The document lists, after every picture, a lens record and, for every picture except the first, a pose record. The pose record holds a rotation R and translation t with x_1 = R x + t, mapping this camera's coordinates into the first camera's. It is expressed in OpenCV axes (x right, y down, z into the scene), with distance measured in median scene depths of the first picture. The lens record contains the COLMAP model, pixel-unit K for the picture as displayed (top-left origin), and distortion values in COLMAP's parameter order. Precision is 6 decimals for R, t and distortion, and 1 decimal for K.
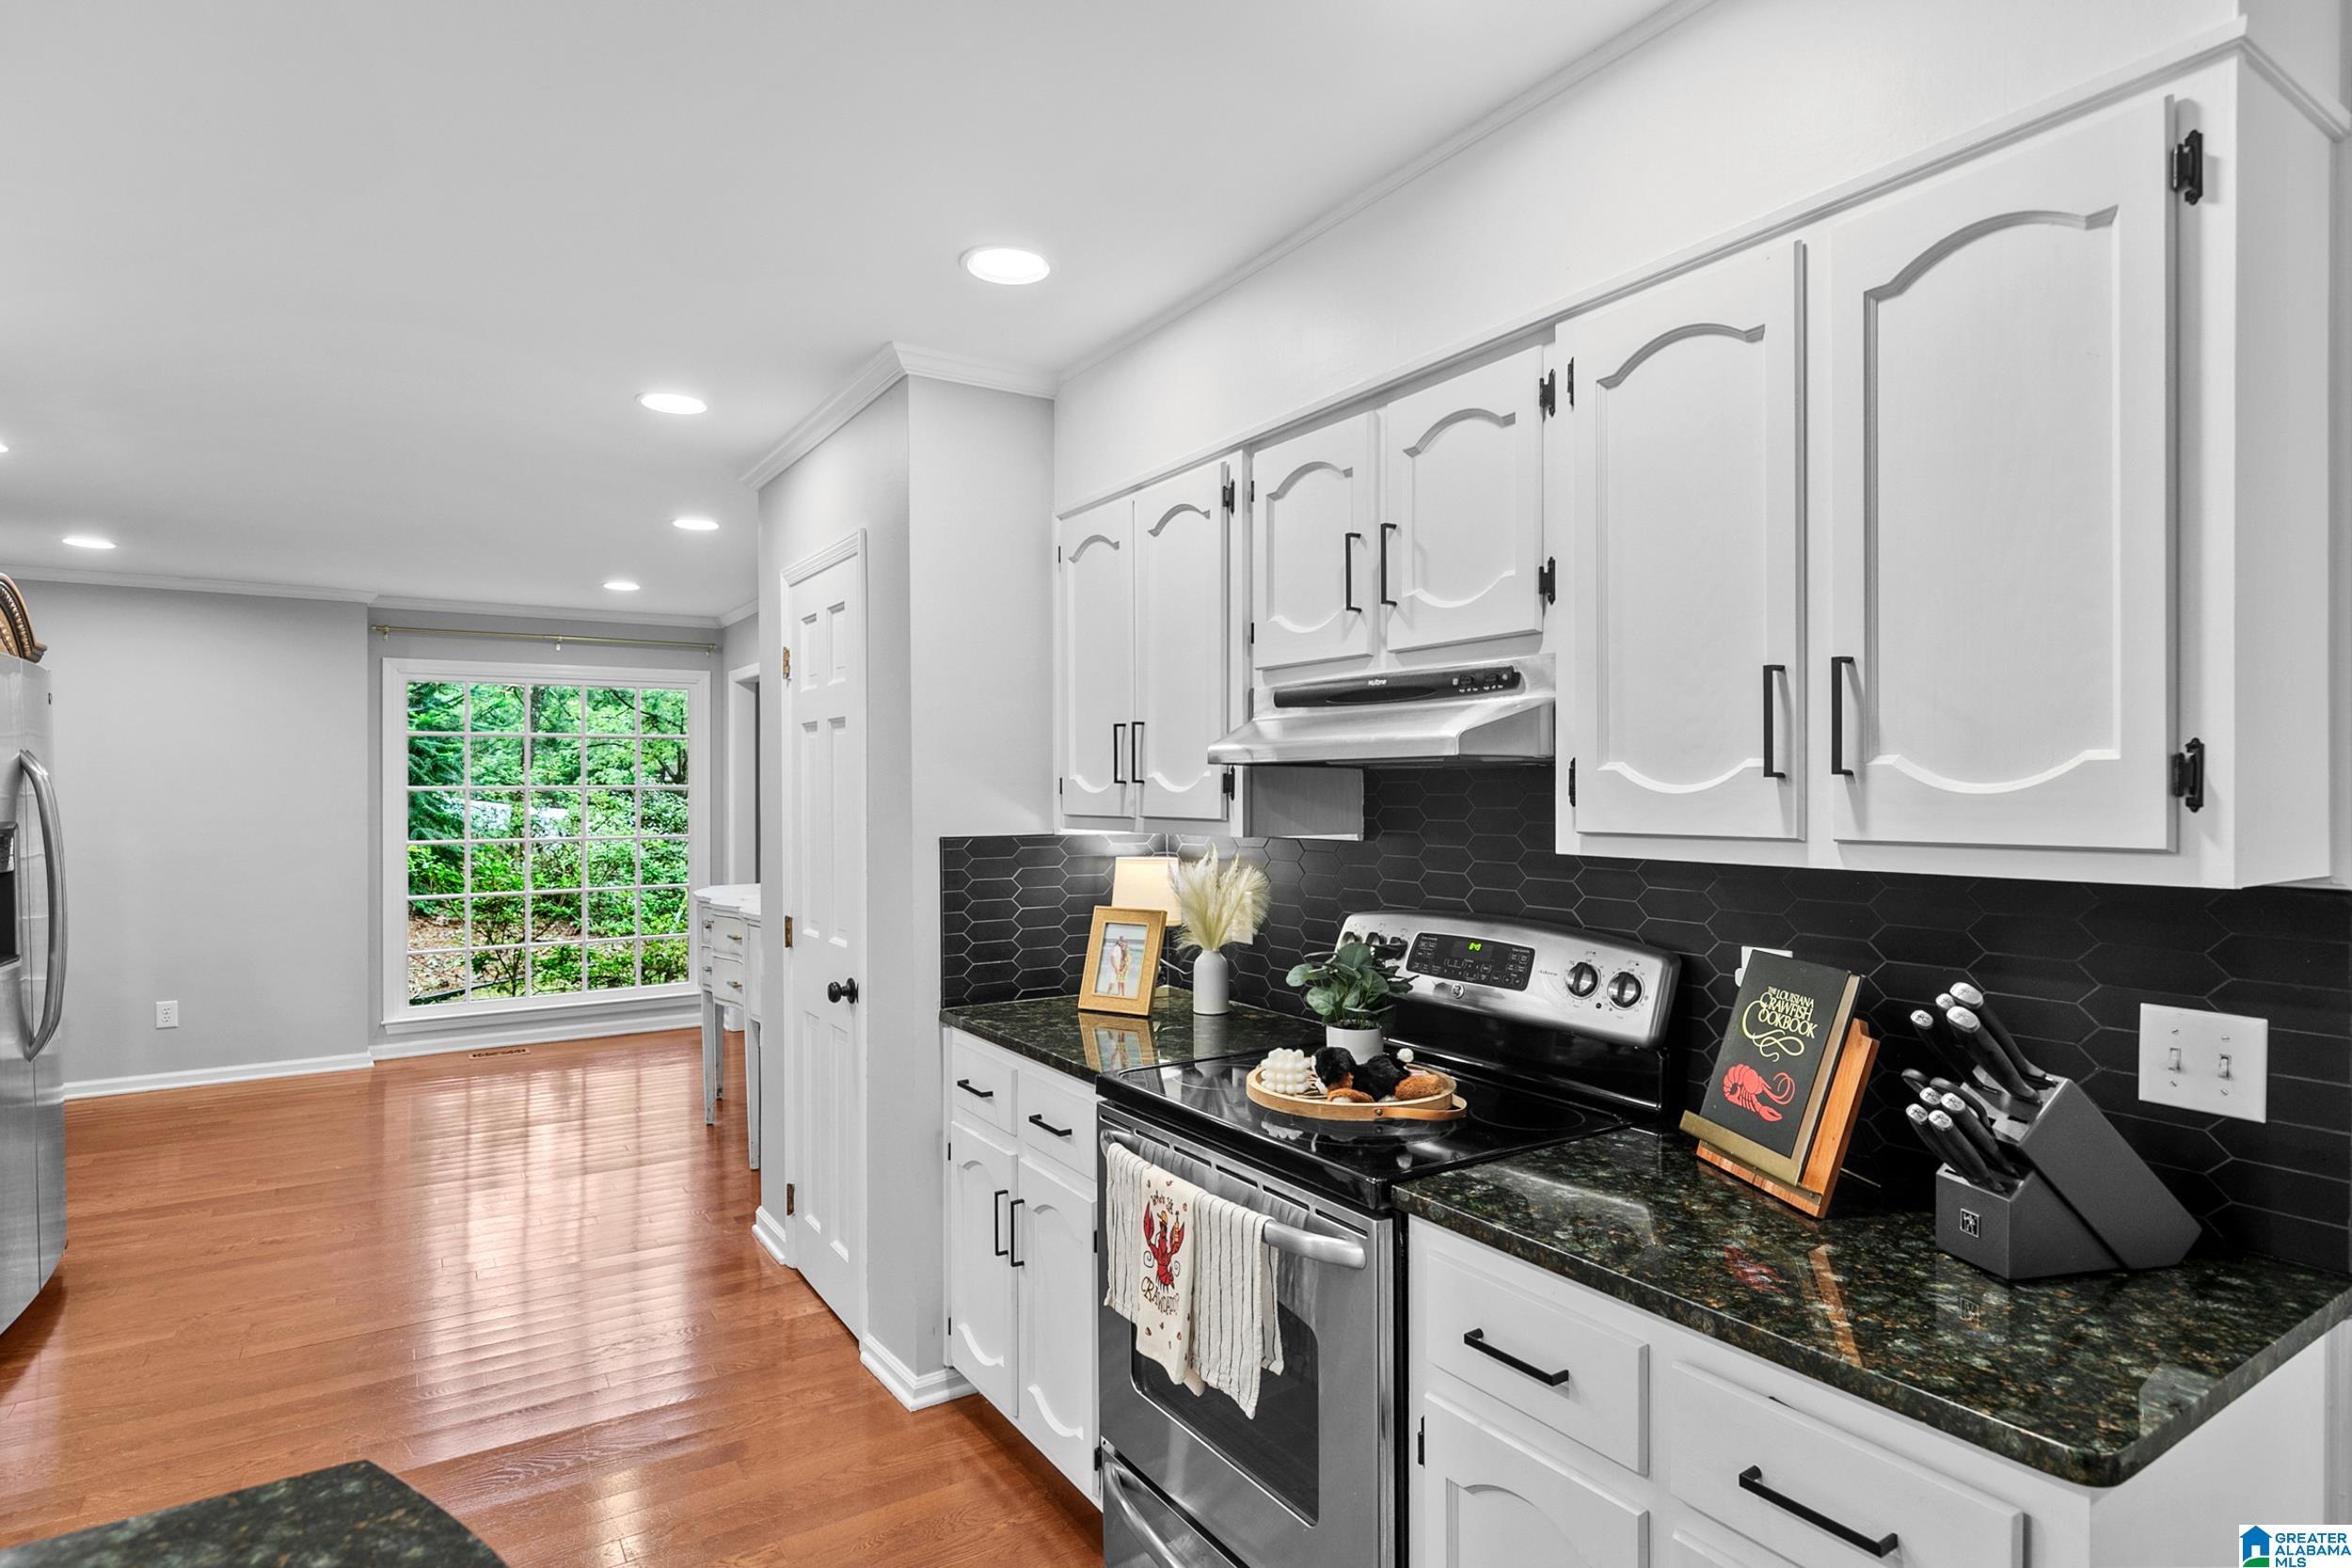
lens RADIAL K [[1239.4, 0, 1207.2], [0, 1239.4, 794.0], [0, 0, 1]] dist [-0.001838, -0.000099]
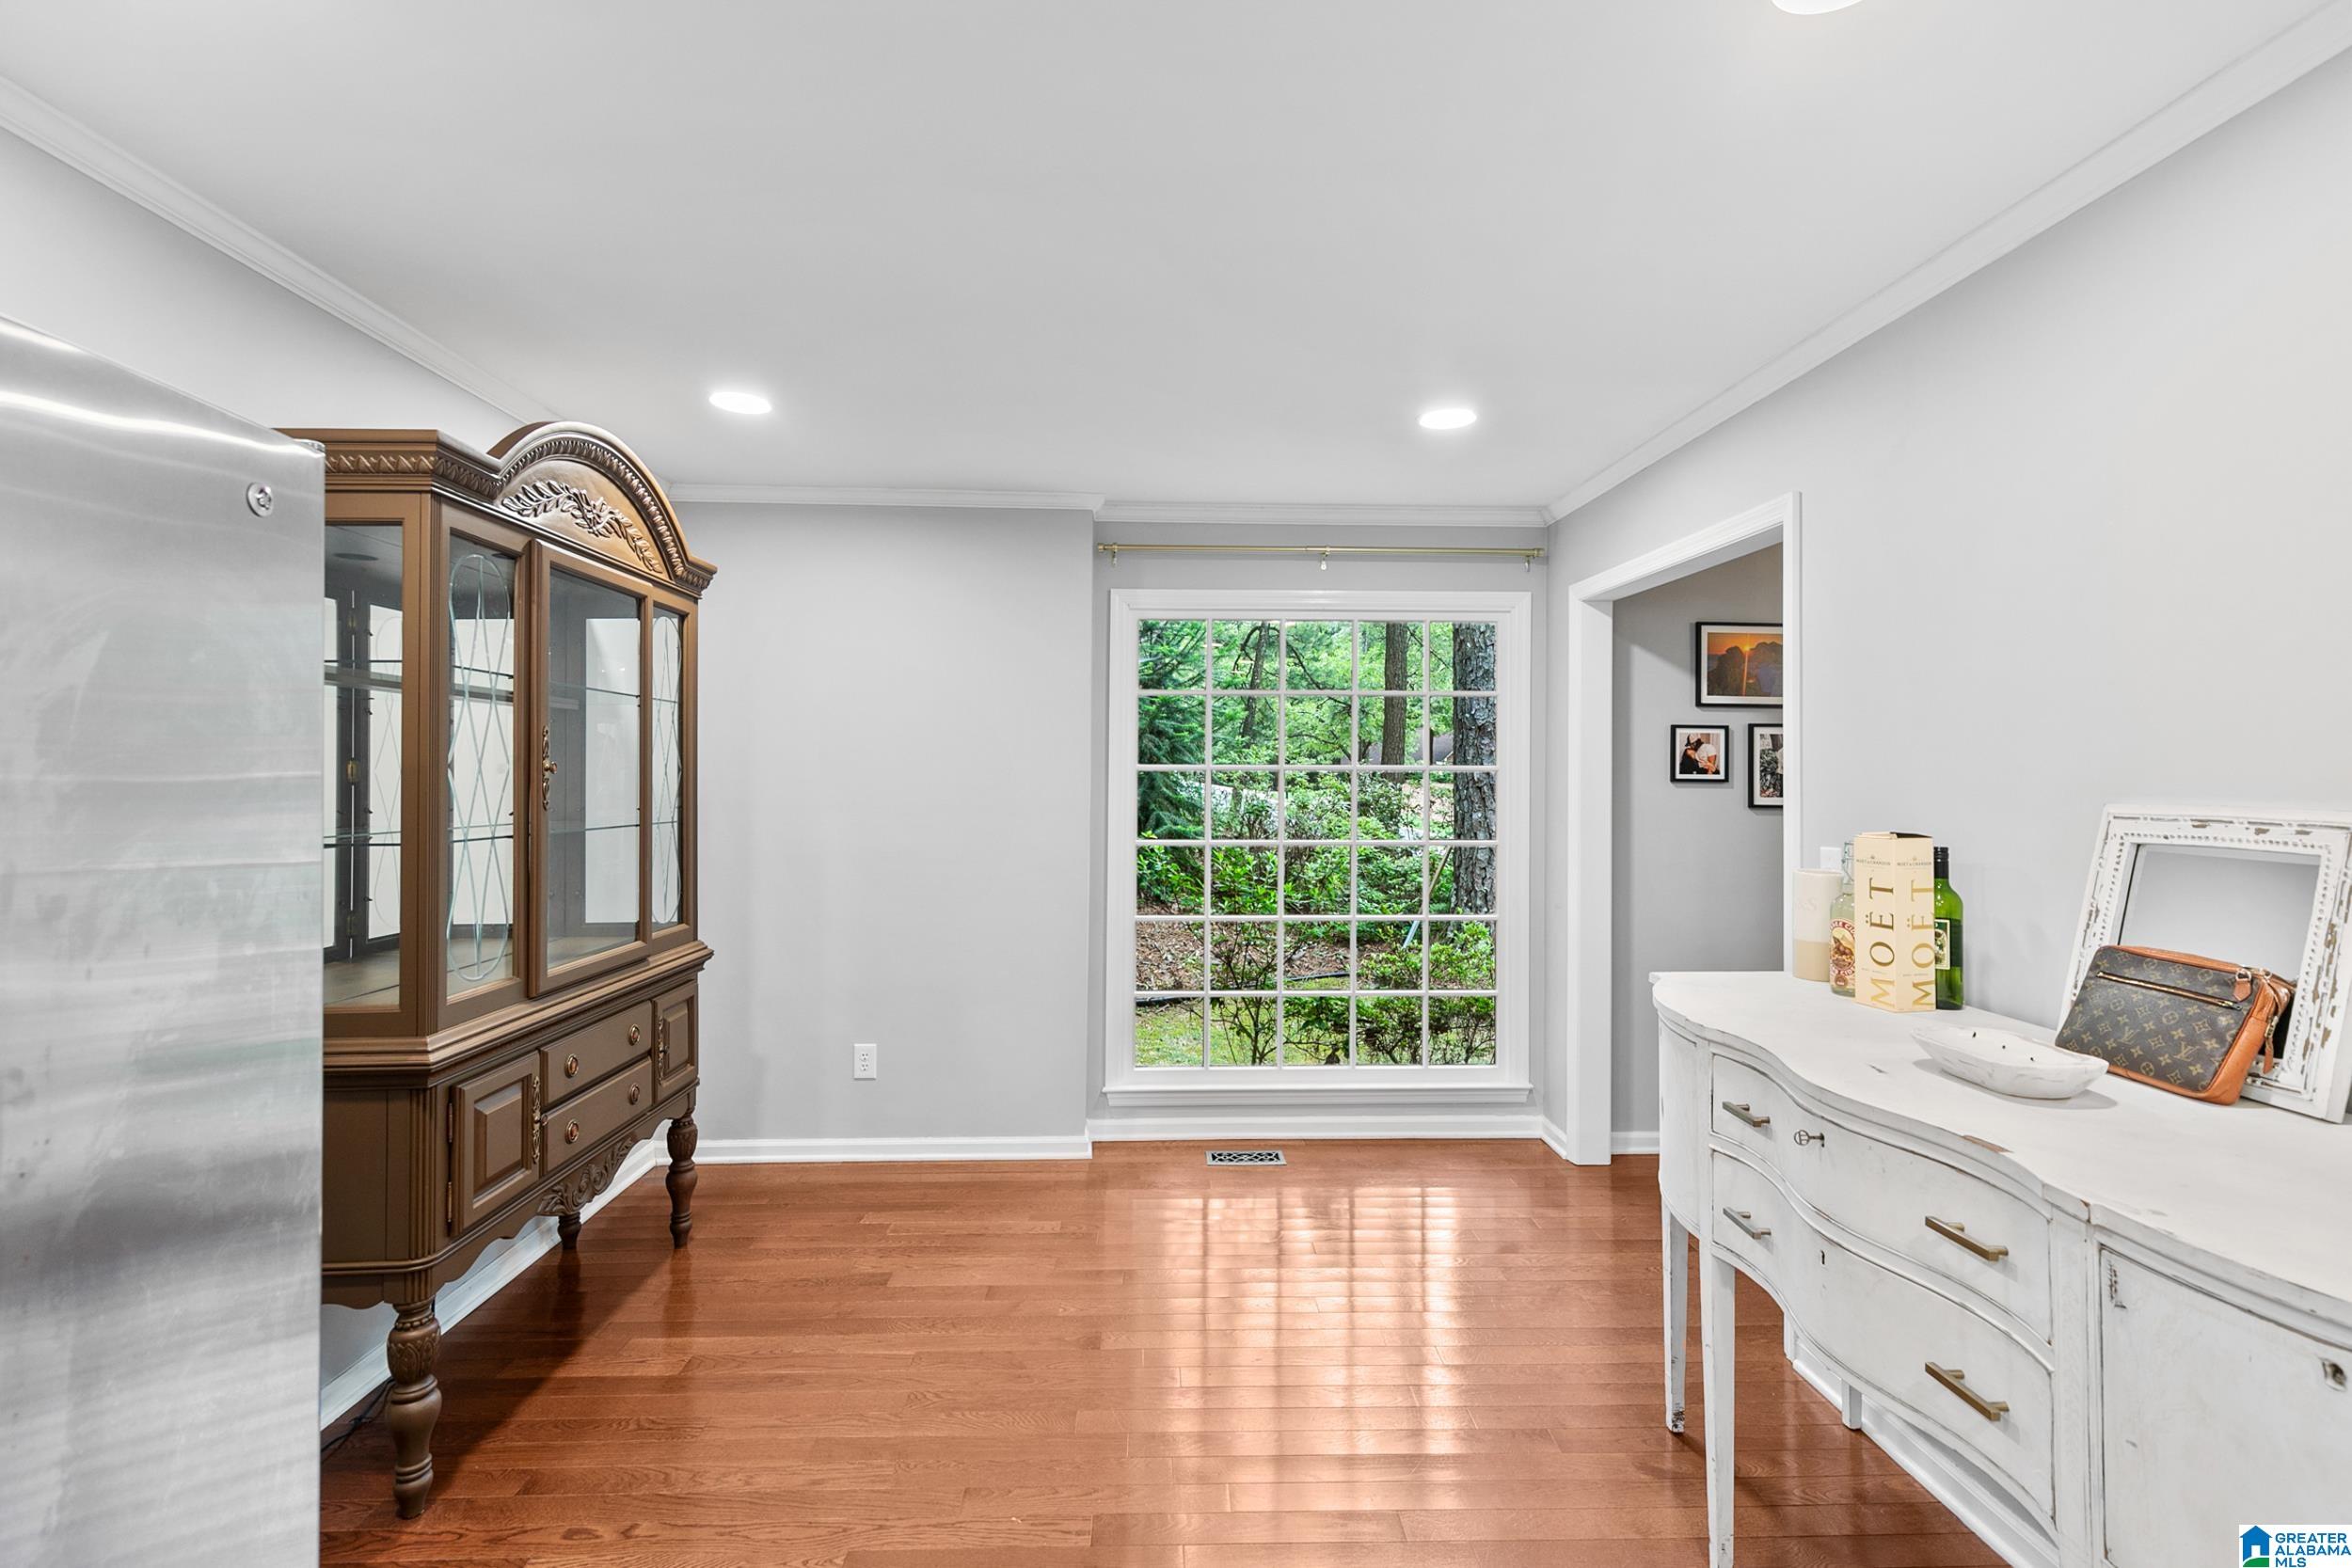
lens RADIAL K [[1074.0, 0, 1177.7], [0, 1074.0, 763.5], [0, 0, 1]] dist [0.036762, 0.000032]
pose [[0.850332, 0.005432, -0.526218, -0.293158], [-0.013402, 0.999846, -0.011334, -0.000013], [0.526076, 0.016690, 0.850274, 0.475828]]
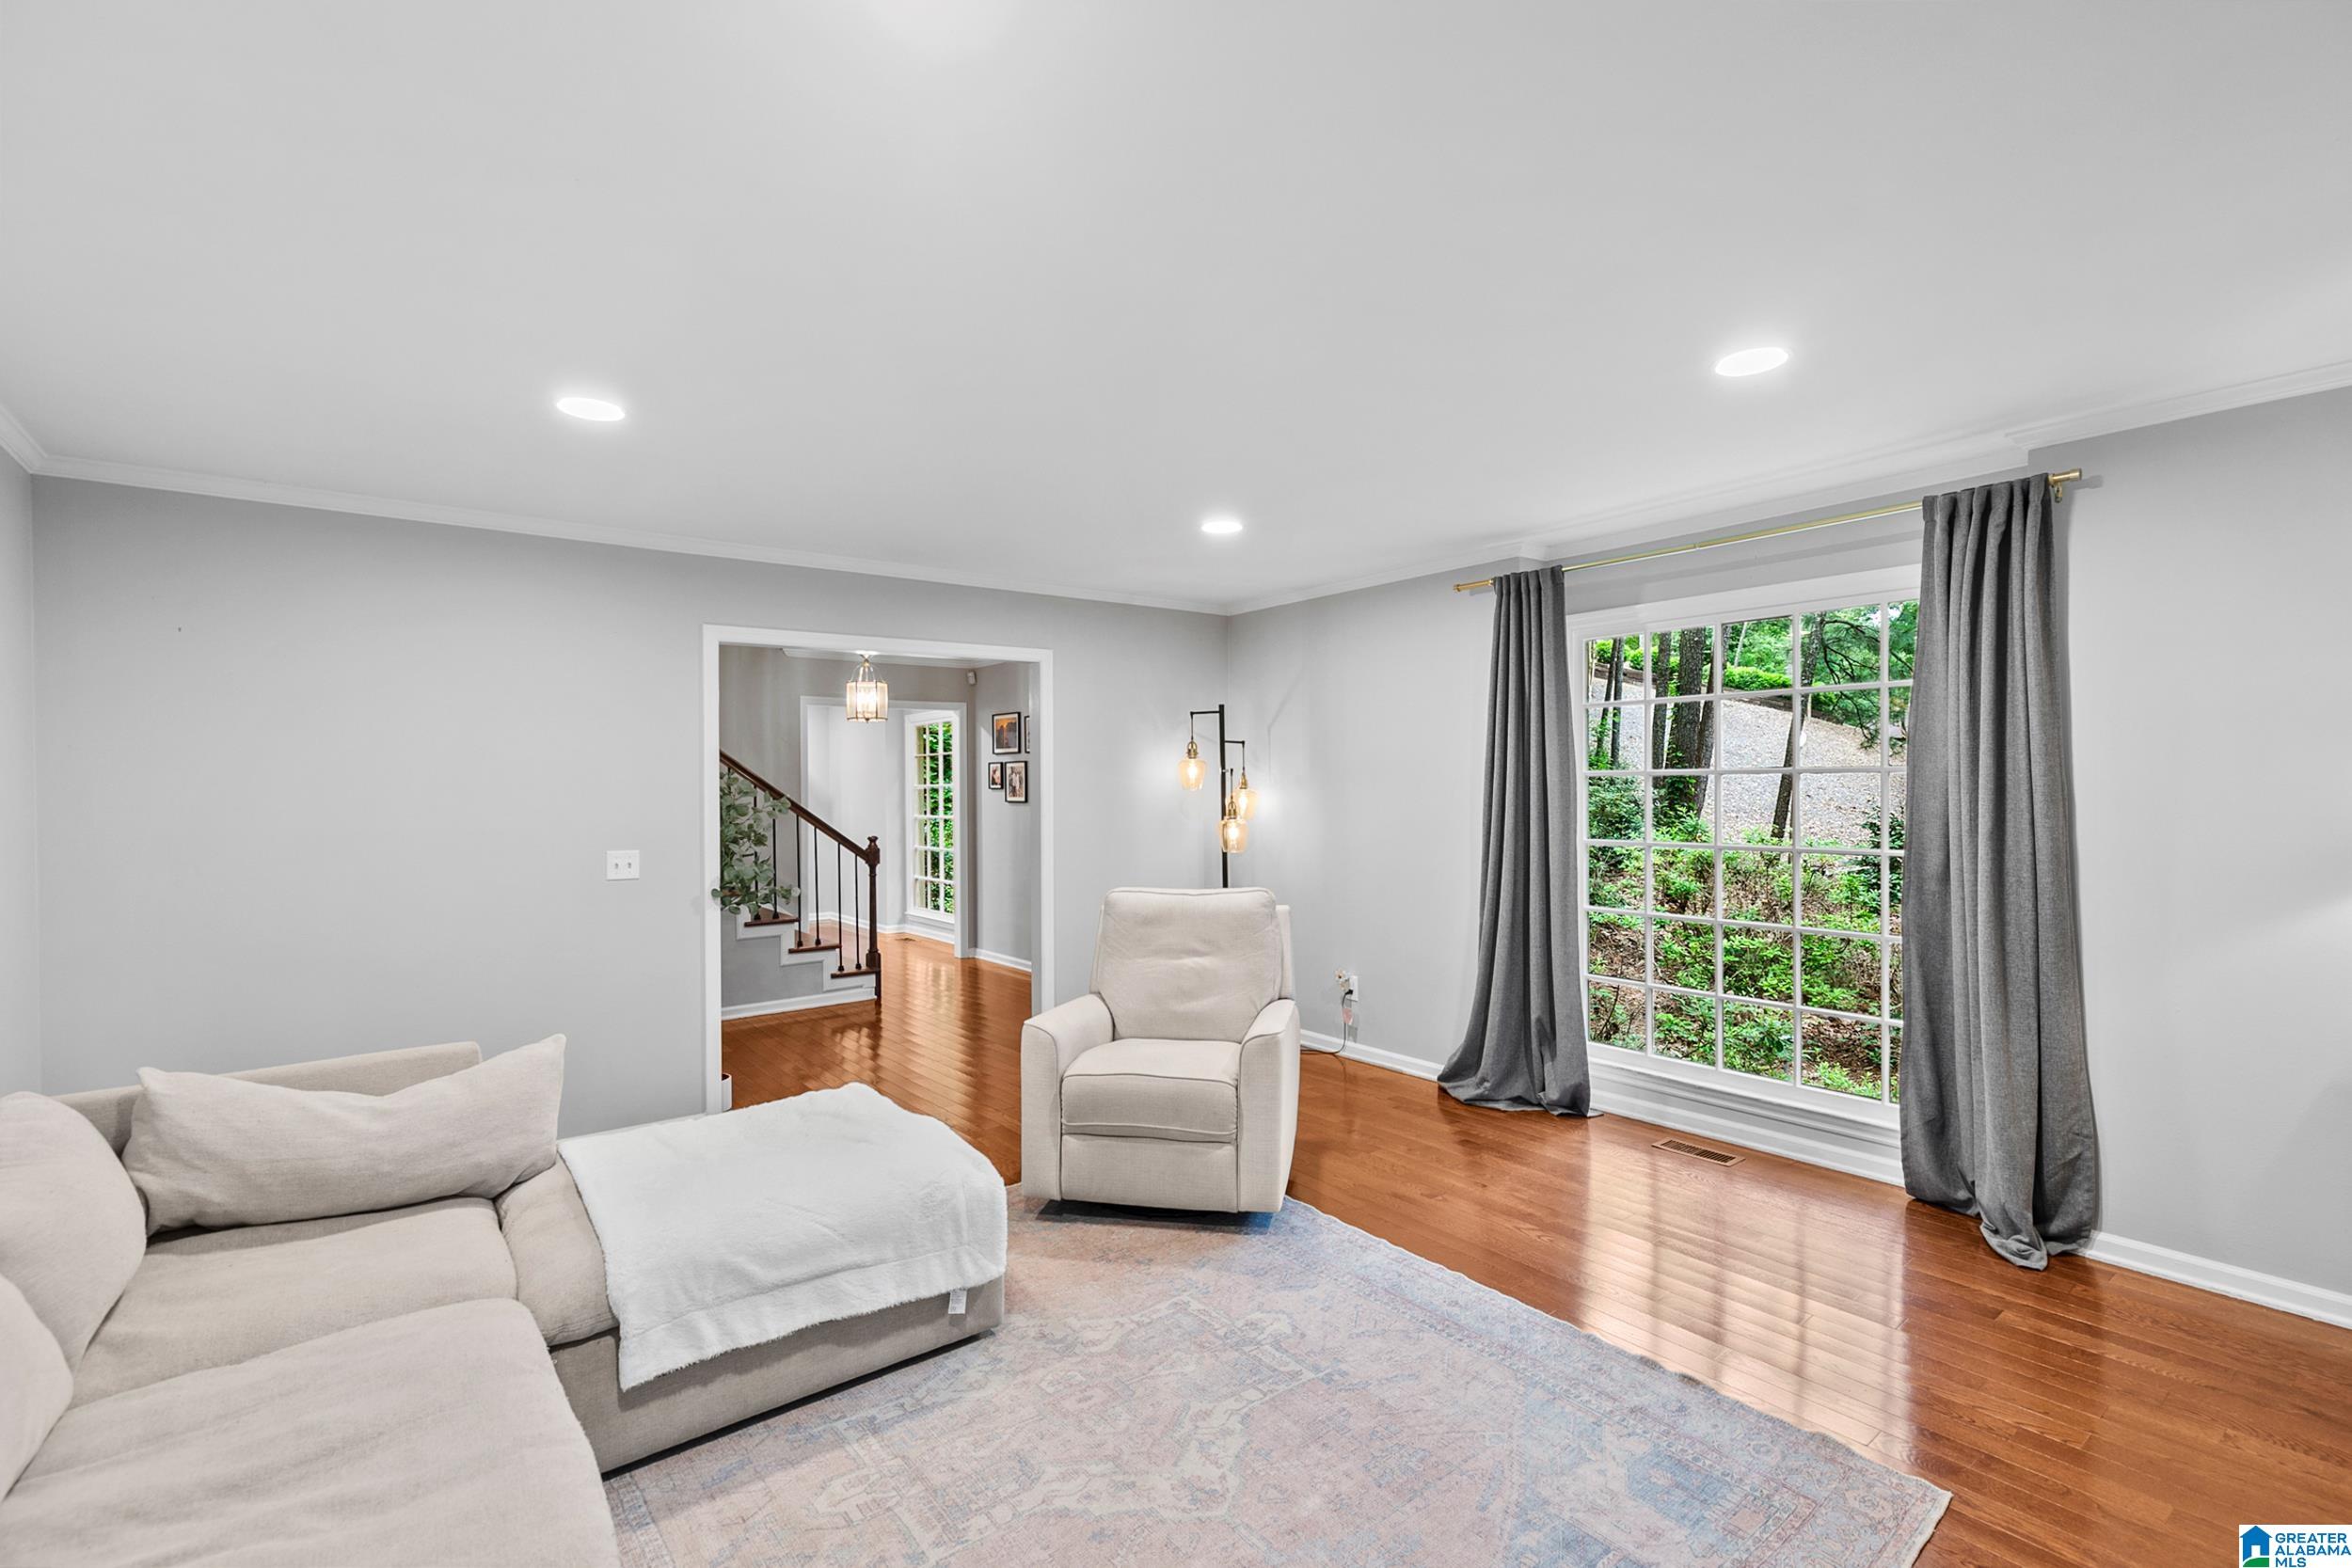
lens RADIAL K [[1055.2, 0, 1186.6], [0, 1055.2, 792.7], [0, 0, 1]] dist [0.007103, 0.000179]
pose [[0.077240, 0.018023, -0.996850, 0.883172], [0.001176, 0.999834, 0.018168, -0.018185], [0.997012, -0.002576, 0.077206, 1.275206]]
